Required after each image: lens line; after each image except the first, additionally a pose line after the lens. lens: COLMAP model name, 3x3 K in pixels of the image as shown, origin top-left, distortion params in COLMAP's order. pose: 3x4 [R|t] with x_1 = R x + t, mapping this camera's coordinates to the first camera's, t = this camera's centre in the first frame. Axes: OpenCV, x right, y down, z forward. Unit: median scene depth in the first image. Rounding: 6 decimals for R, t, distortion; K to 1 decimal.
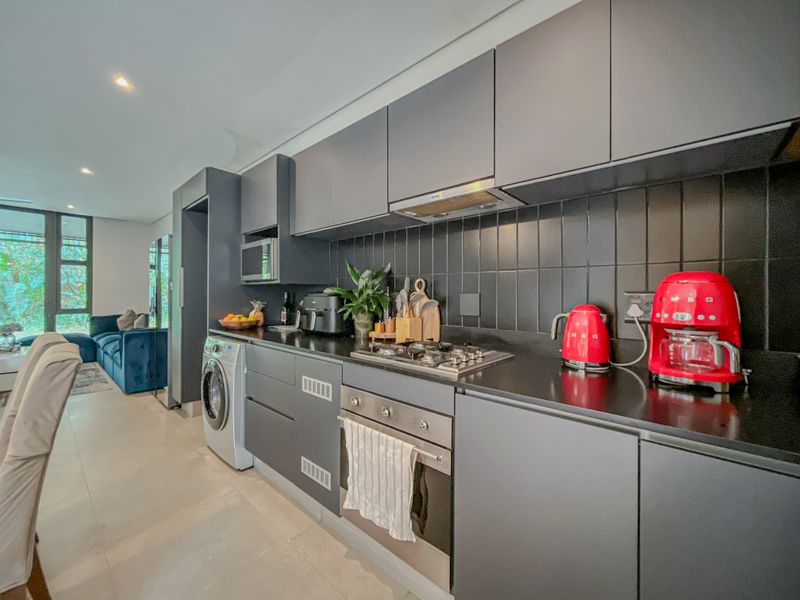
lens RADIAL K [[334.6, 0, 398.5], [0, 334.6, 295.6], [0, 0, 1]] dist [-0.002564, -0.000175]
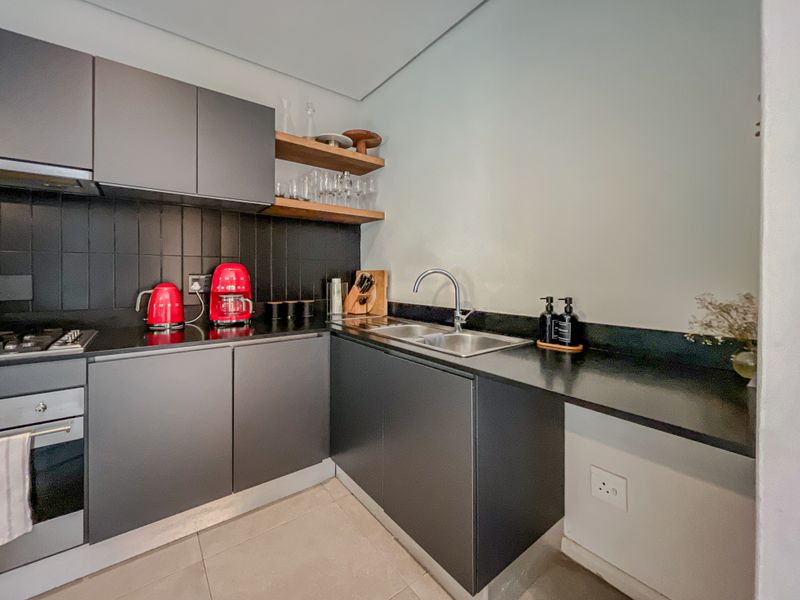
lens RADIAL K [[329.3, 0, 399.9], [0, 329.3, 278.1], [0, 0, 1]] dist [-0.002235, -0.000345]
pose [[0.173939, -0.013537, 0.984663, -0.592690], [0.002824, 0.999908, 0.013248, -0.009773], [-0.984752, 0.000476, 0.173961, -0.194437]]
